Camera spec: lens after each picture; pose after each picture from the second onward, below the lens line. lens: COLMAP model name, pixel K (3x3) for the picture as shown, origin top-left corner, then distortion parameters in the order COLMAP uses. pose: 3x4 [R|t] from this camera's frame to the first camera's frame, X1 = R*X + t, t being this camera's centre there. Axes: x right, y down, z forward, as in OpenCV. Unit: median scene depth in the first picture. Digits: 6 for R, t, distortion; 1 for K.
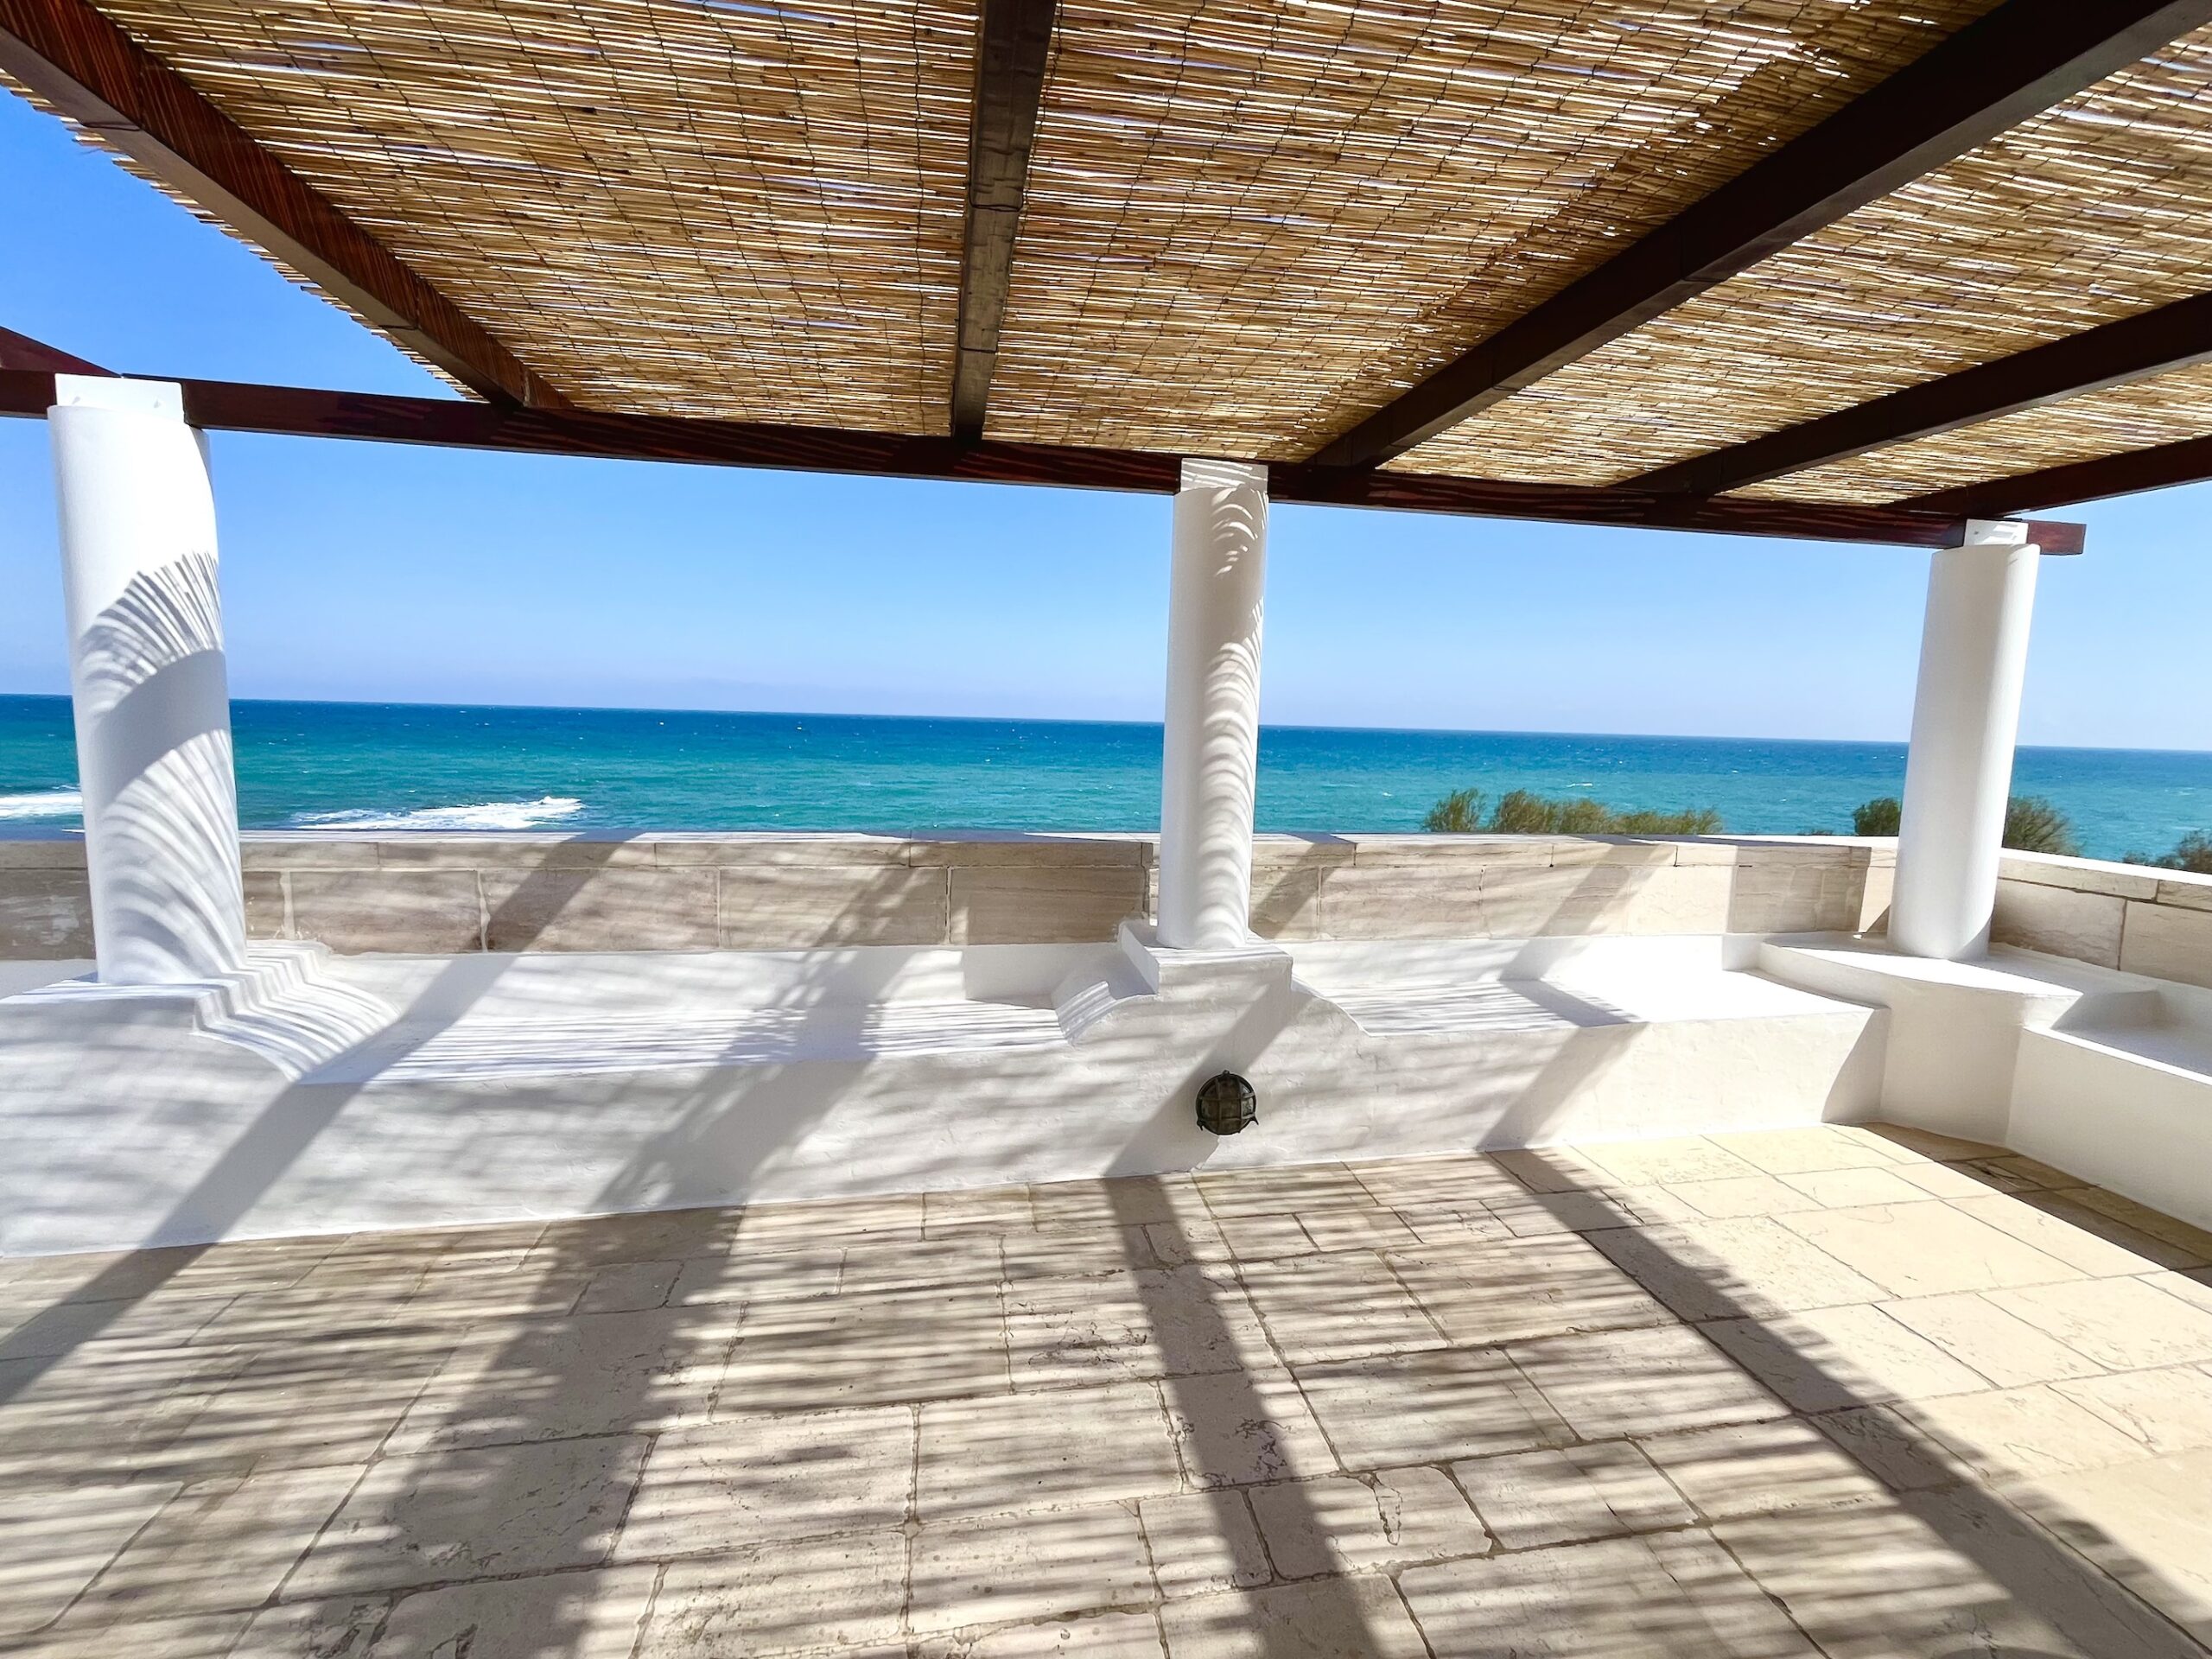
lens RADIAL K [[949.6, 0, 1107.7], [0, 949.6, 827.4], [0, 0, 1]] dist [0.000454, -0.000548]
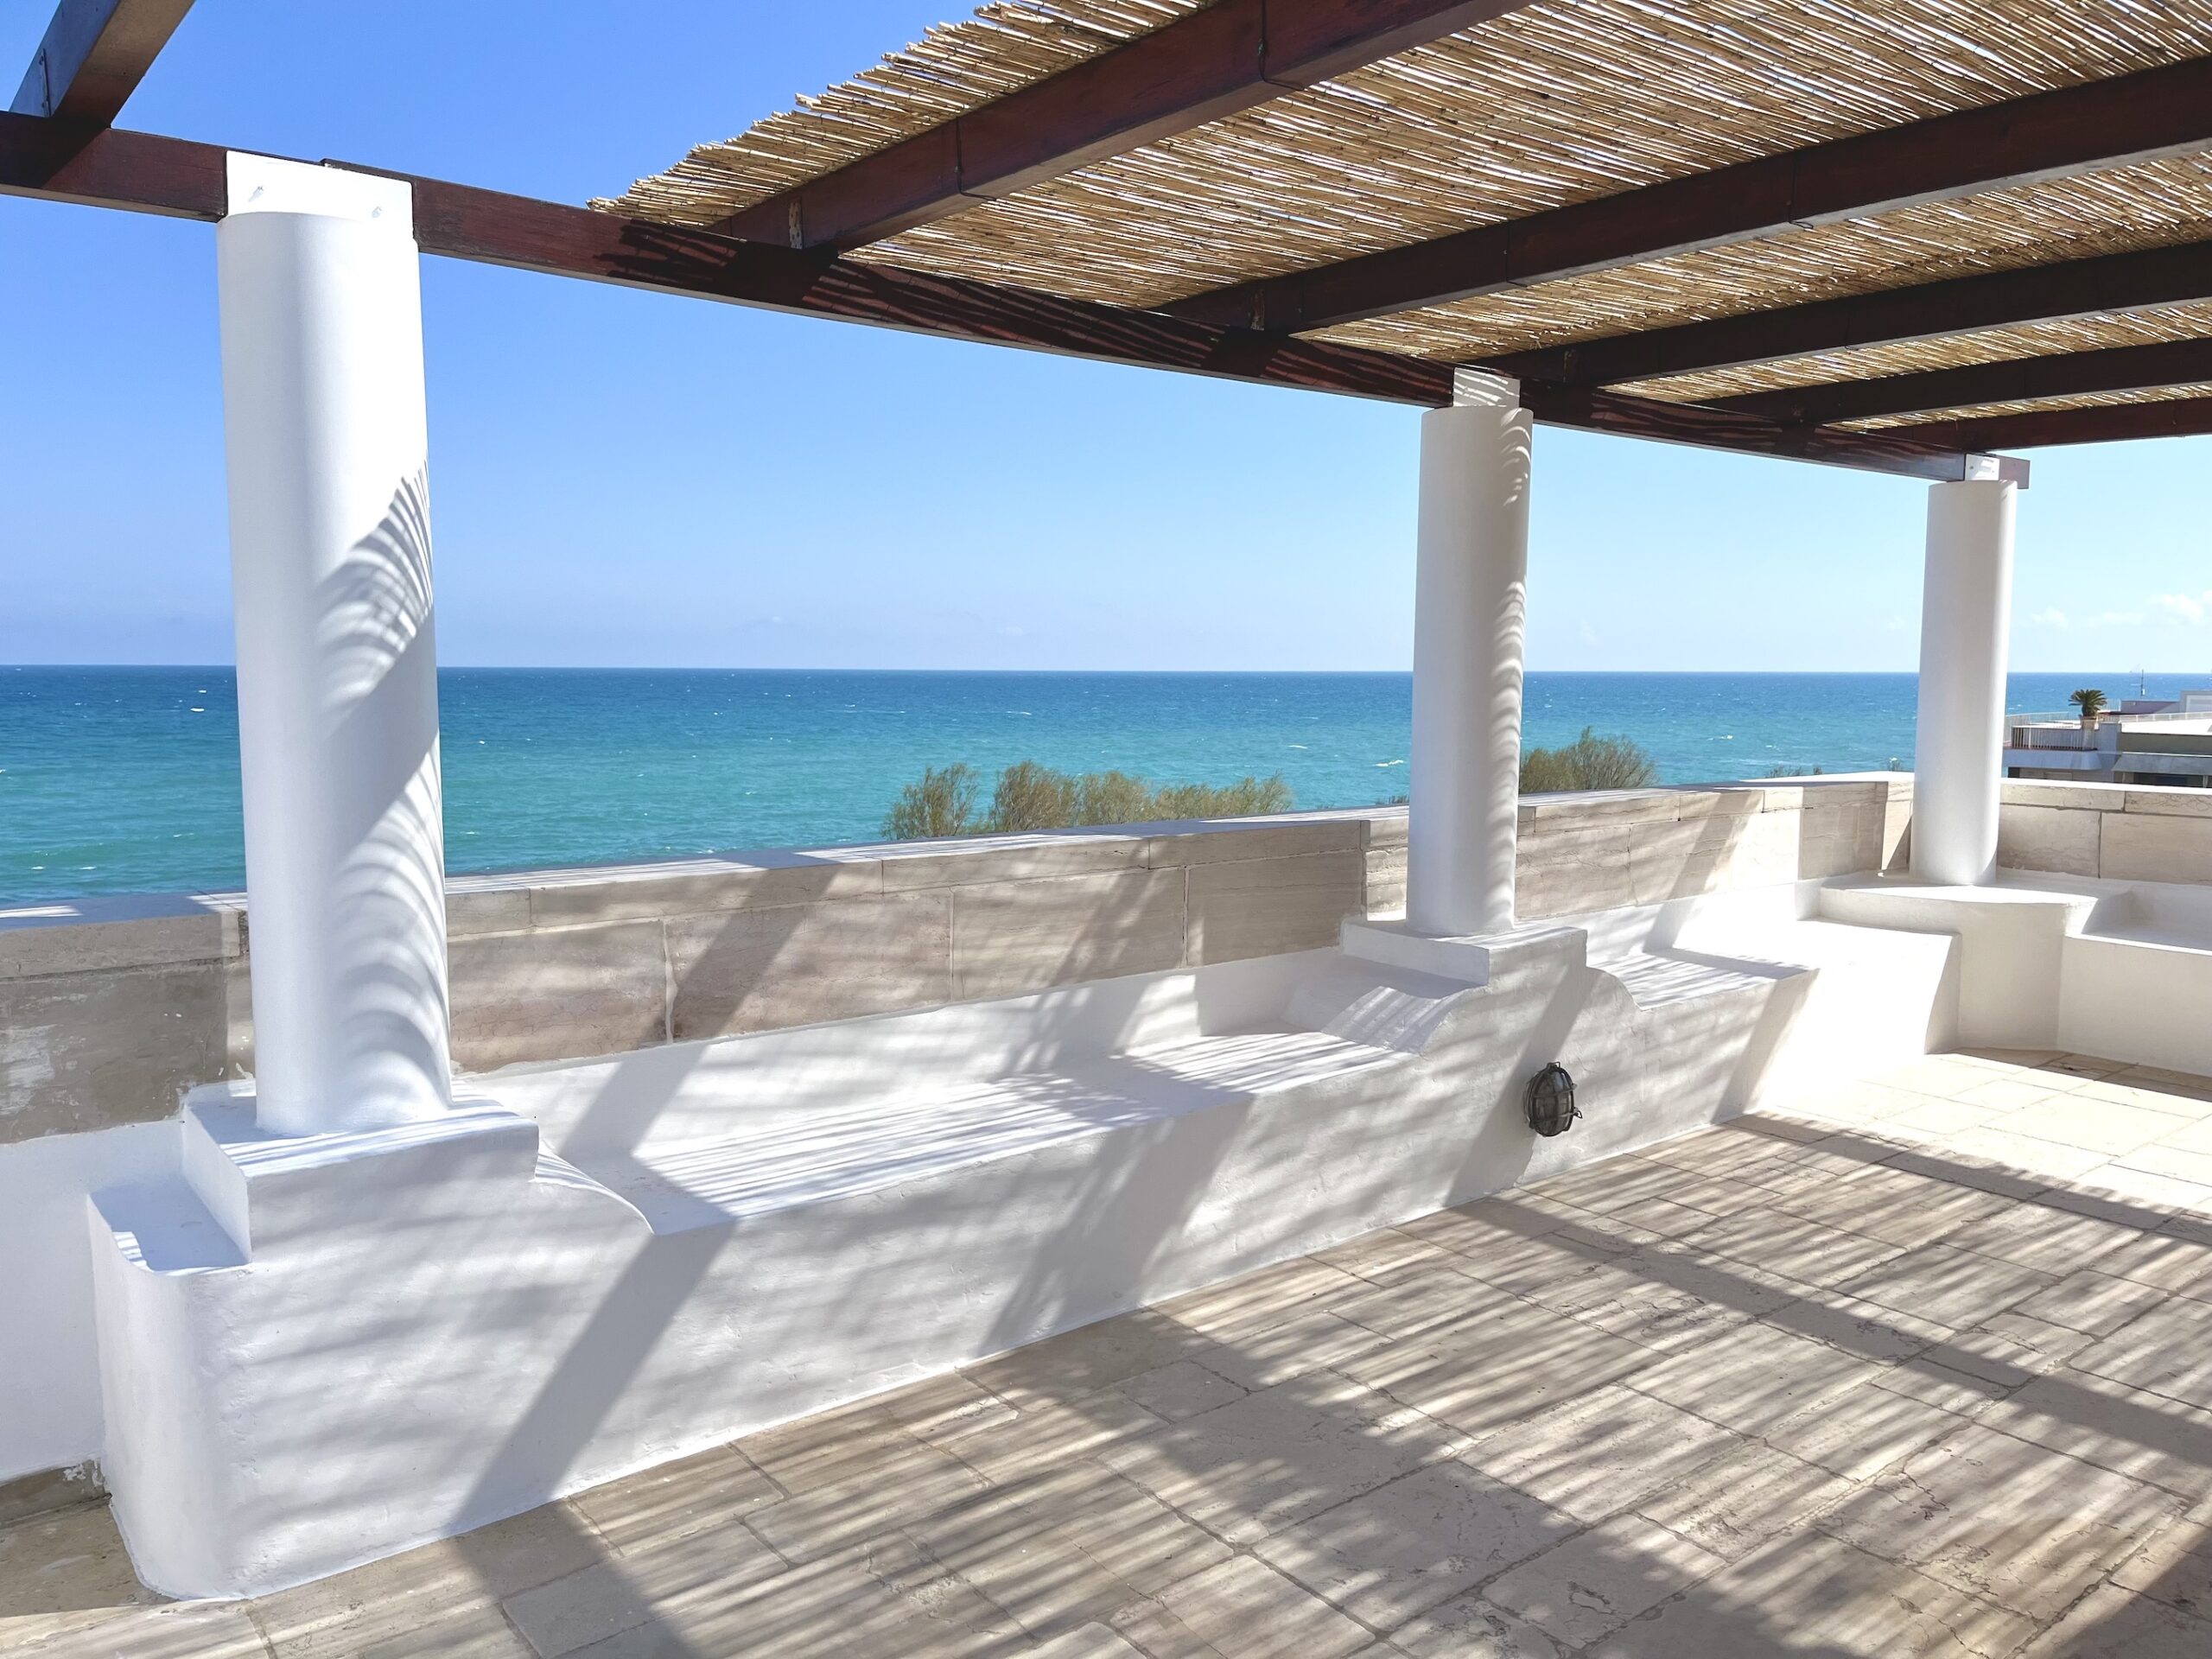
lens RADIAL K [[1681.0, 0, 1098.6], [0, 1681.0, 835.3], [0, 0, 1]] dist [0.053830, -0.038845]
pose [[0.875044, -0.070148, 0.478934, -1.090696], [0.073399, 0.997231, 0.011957, -0.007064], [-0.478446, 0.024690, 0.877770, -0.210492]]
